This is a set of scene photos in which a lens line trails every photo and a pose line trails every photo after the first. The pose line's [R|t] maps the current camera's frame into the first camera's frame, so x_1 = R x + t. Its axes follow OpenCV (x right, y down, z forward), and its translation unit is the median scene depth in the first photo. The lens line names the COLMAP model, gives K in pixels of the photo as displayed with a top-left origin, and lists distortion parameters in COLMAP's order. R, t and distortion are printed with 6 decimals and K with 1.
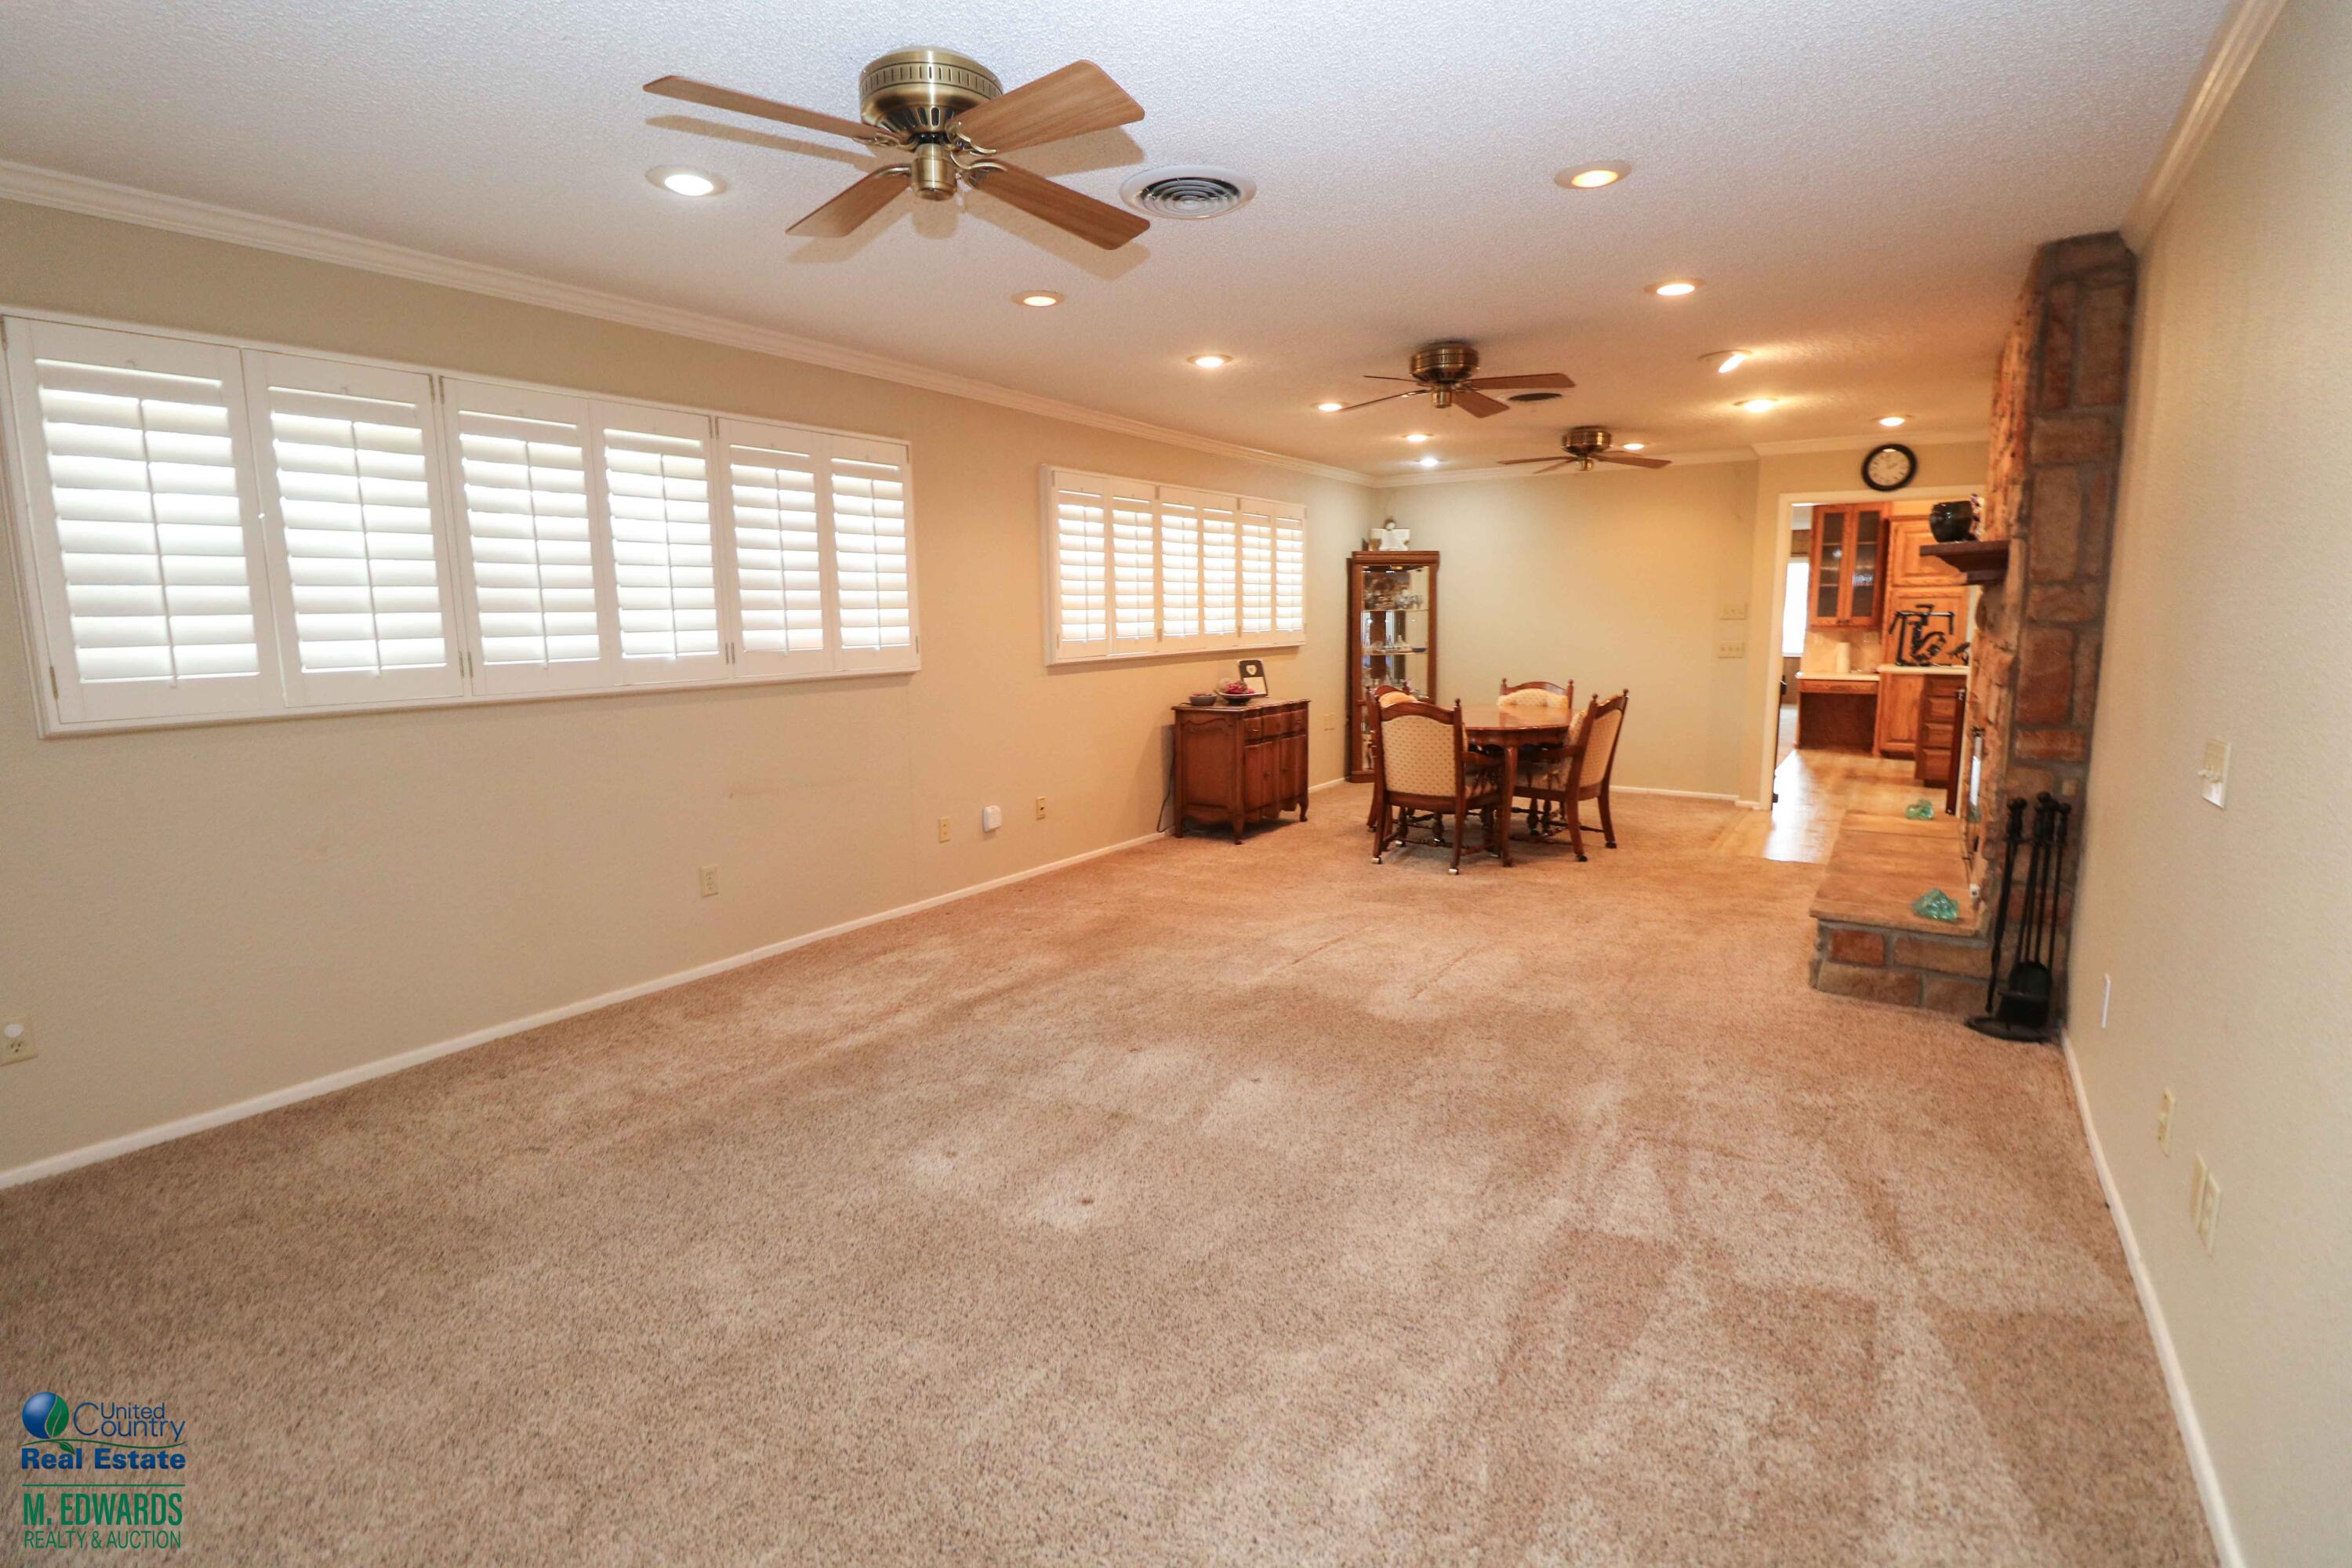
lens RADIAL K [[1122.9, 0, 1144.5], [0, 1122.9, 777.4], [0, 0, 1]] dist [-0.045223, -0.000415]
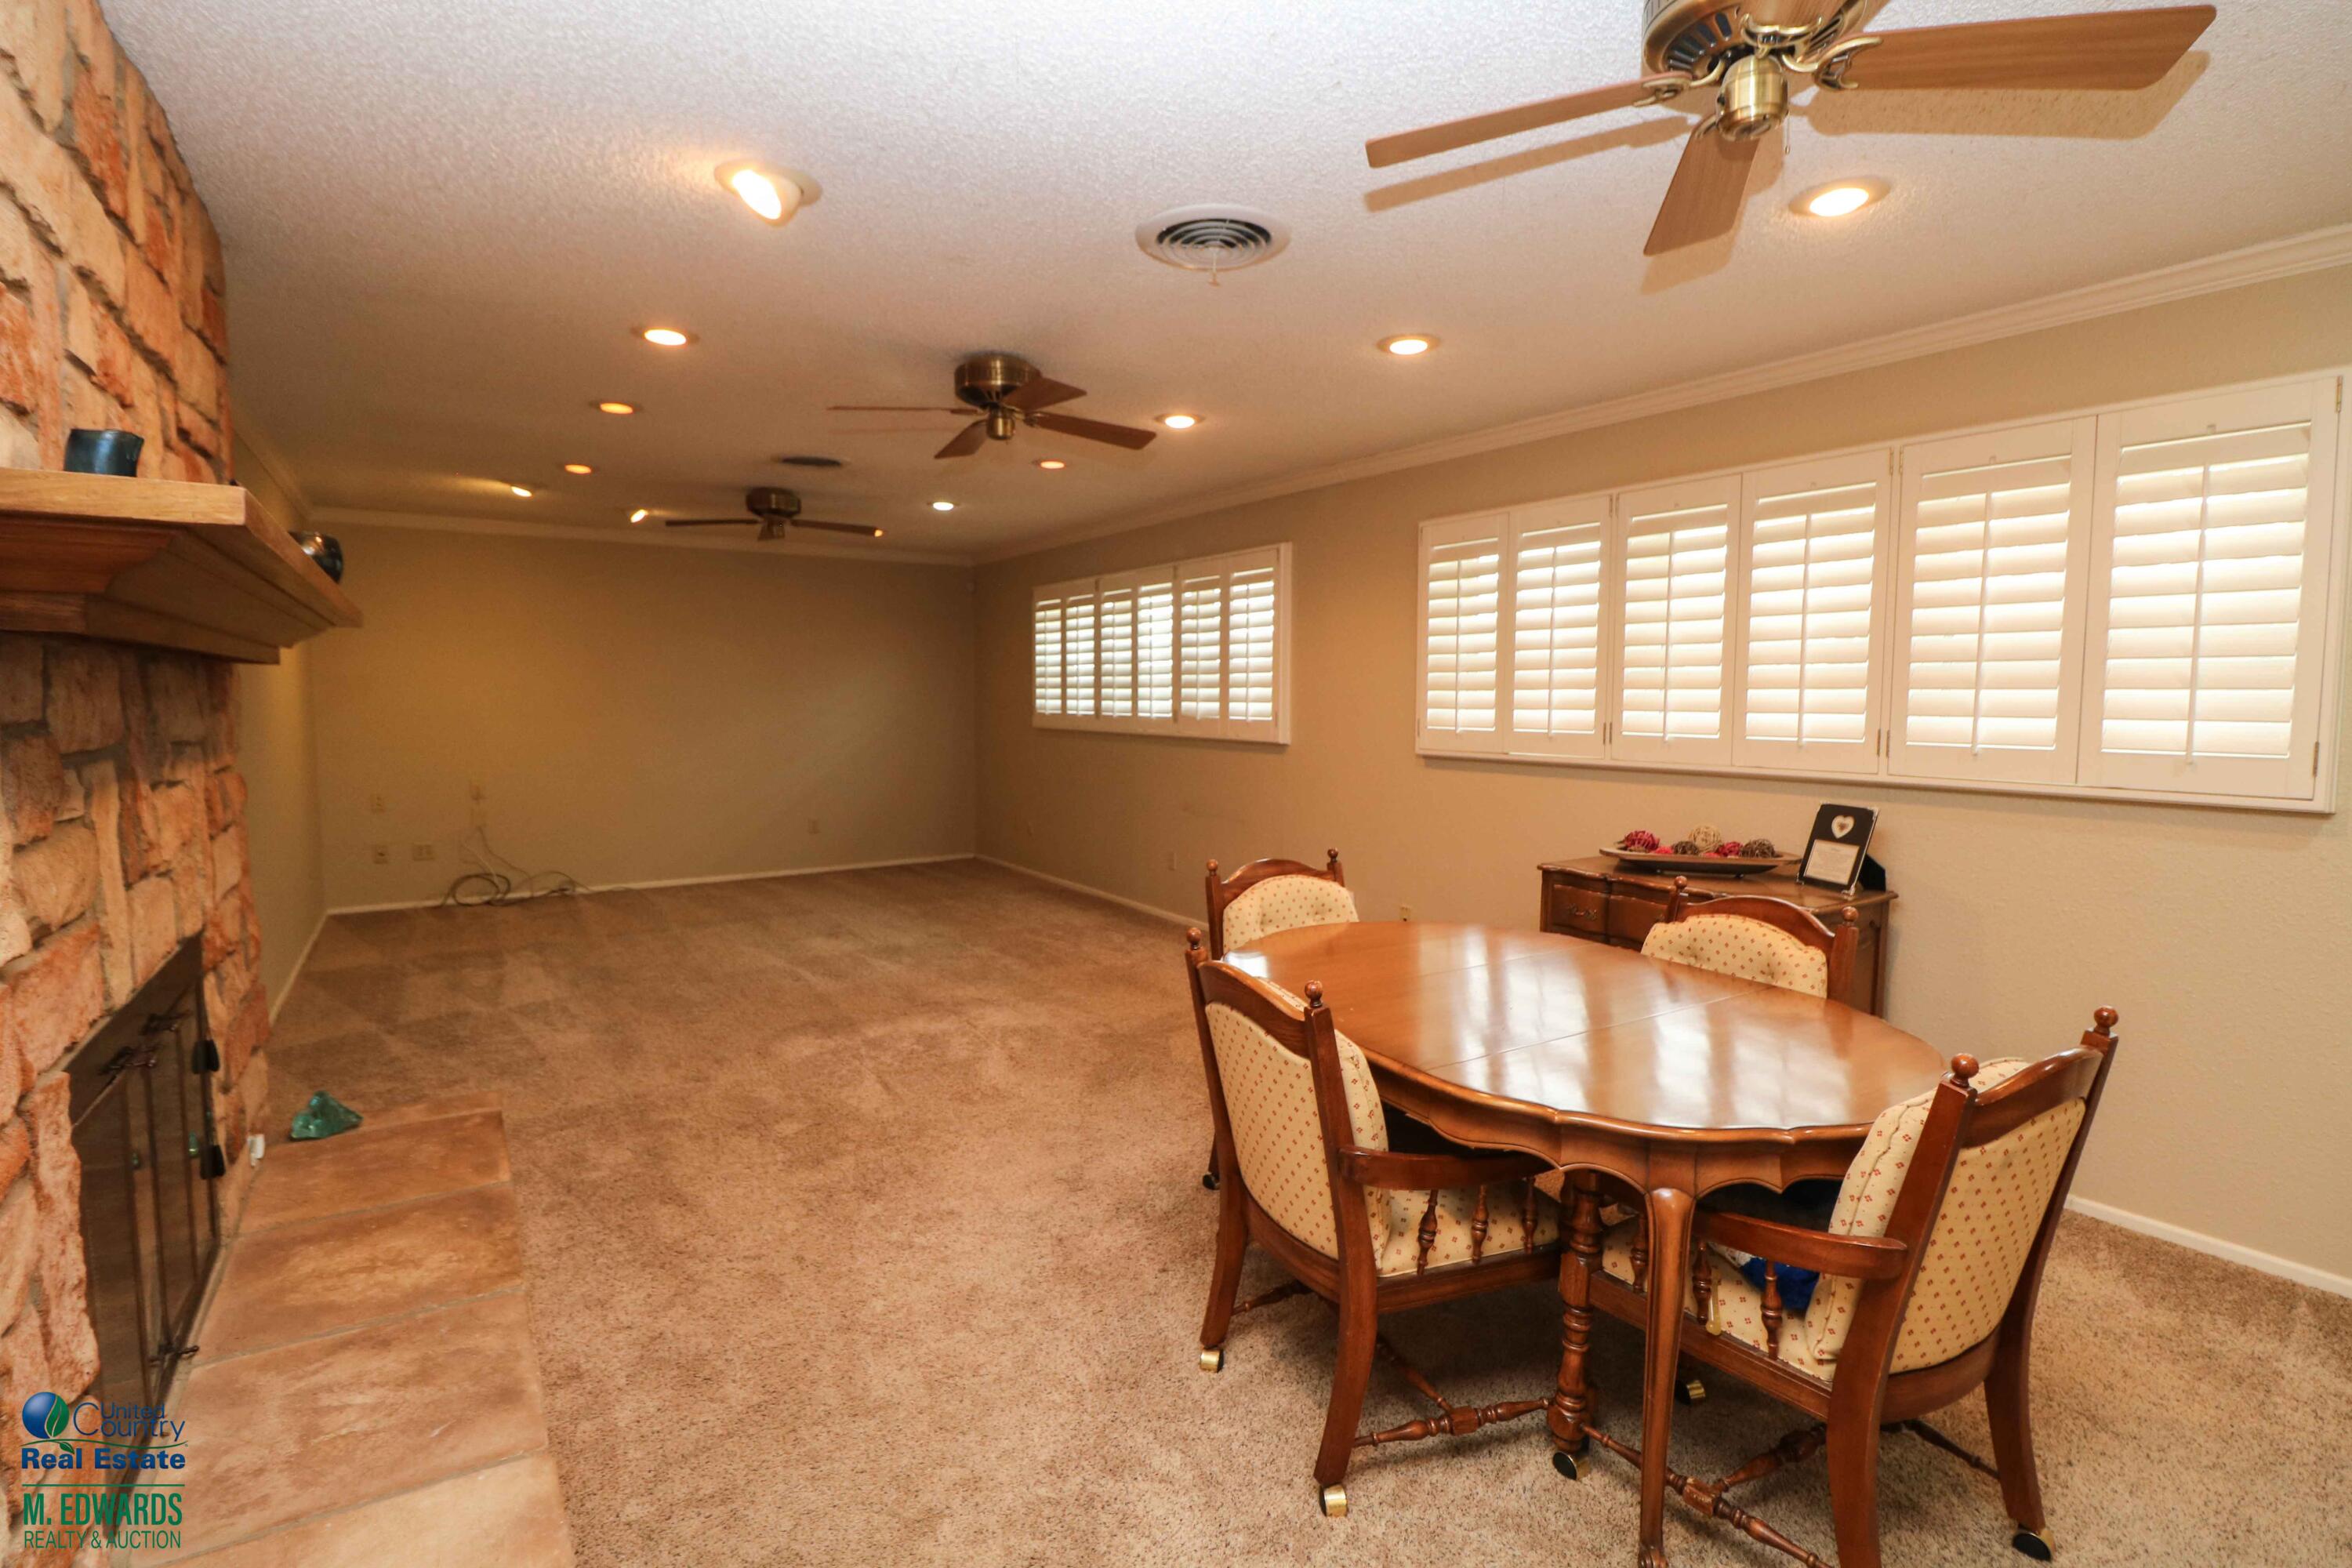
lens RADIAL K [[1131.1, 0, 1162.5], [0, 1131.1, 778.9], [0, 0, 1]] dist [-0.003524, -0.001104]
pose [[-0.392157, 0.074114, -0.916908, 0.750314], [-0.135739, 0.981176, 0.137363, -0.169174], [0.909829, 0.178328, -0.374715, 1.117420]]
